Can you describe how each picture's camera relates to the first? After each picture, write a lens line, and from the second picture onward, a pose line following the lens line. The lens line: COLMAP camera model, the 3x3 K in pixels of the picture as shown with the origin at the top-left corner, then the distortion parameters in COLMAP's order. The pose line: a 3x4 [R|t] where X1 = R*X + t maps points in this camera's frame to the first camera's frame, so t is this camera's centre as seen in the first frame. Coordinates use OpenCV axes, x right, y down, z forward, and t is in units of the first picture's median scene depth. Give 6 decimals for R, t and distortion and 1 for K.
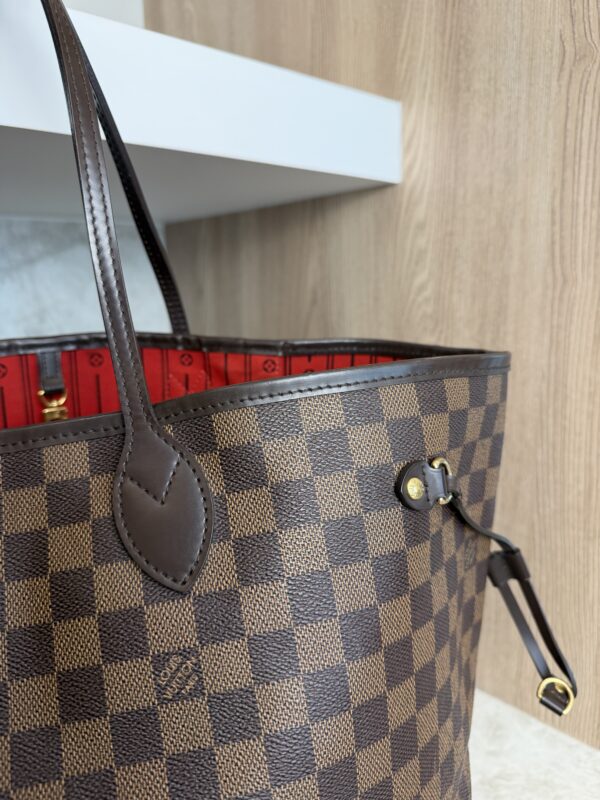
lens RADIAL K [[591.3, 0, 306.0], [0, 591.3, 393.3], [0, 0, 1]] dist [-0.009618, -0.014927]
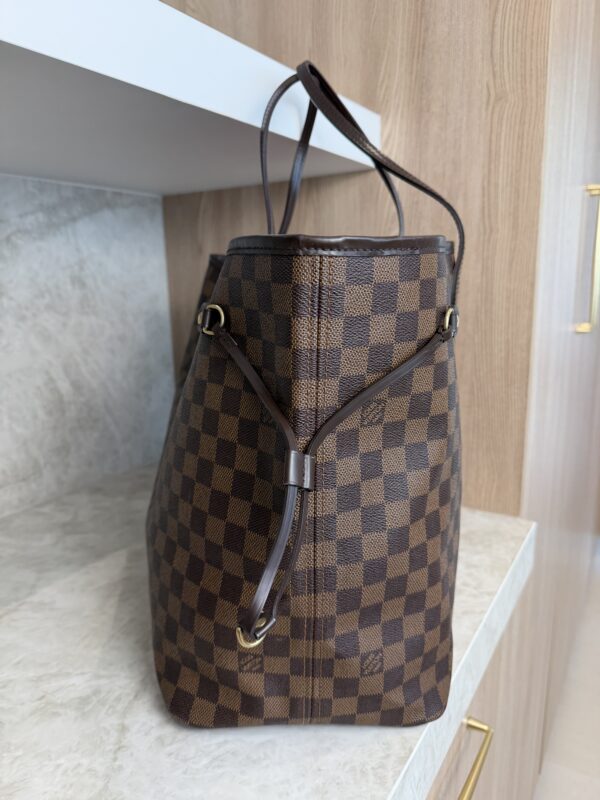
lens RADIAL K [[591.3, 0, 298.0], [0, 591.3, 408.7], [0, 0, 1]] dist [-0.009618, -0.014927]
pose [[0.967712, -0.042894, 0.248383, -0.496781], [0.039693, 0.999052, 0.017885, 0.246845], [-0.248915, -0.007449, 0.968497, -0.463653]]
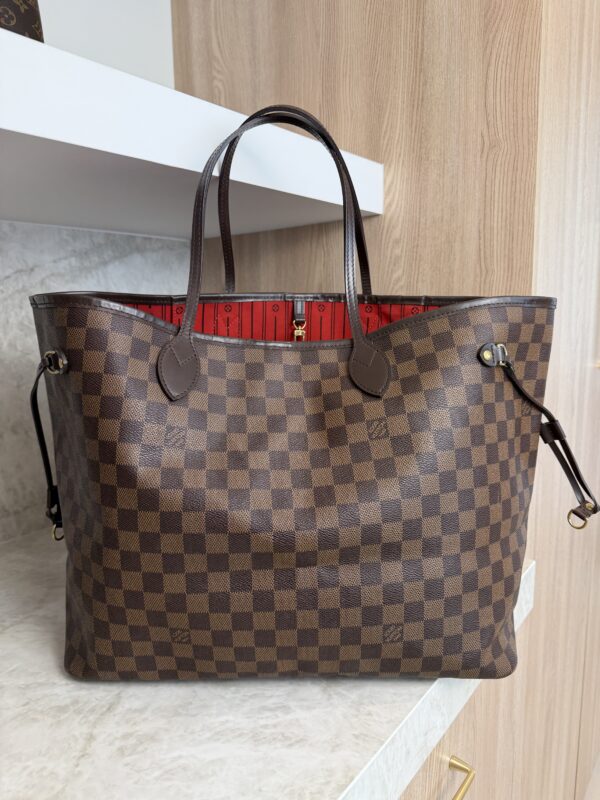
lens RADIAL K [[591.3, 0, 298.8], [0, 591.3, 402.5], [0, 0, 1]] dist [-0.009618, -0.014927]
pose [[0.988837, -0.015464, 0.148199, -0.343396], [0.021648, 0.998957, -0.040202, 0.232480], [-0.147423, 0.042961, 0.988140, -0.569181]]
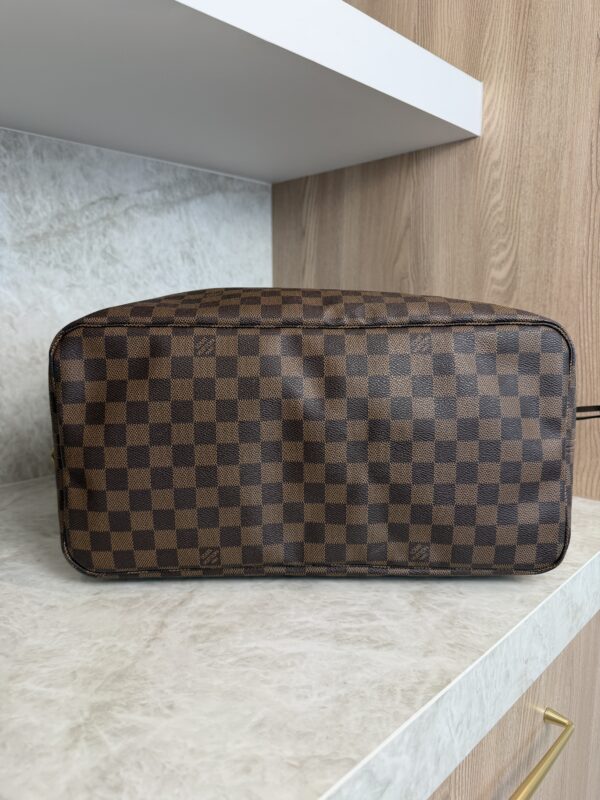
lens RADIAL K [[591.3, 0, 295.9], [0, 591.3, 408.3], [0, 0, 1]] dist [-0.009618, -0.014927]
pose [[0.999179, 0.020370, 0.035006, -0.380978], [-0.018772, 0.998793, -0.045389, 0.447256], [-0.035889, 0.044695, 0.998356, -0.469873]]
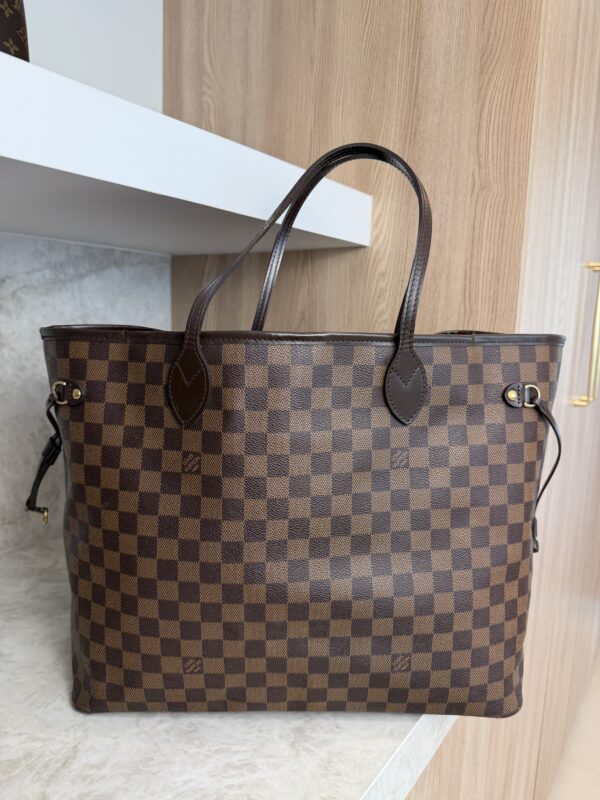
lens RADIAL K [[591.3, 0, 305.6], [0, 591.3, 403.8], [0, 0, 1]] dist [-0.009618, -0.014927]
pose [[0.977944, 0.031259, 0.206515, -0.356837], [-0.021604, 0.998573, -0.048847, 0.160323], [-0.207747, 0.043308, 0.977223, -0.534379]]
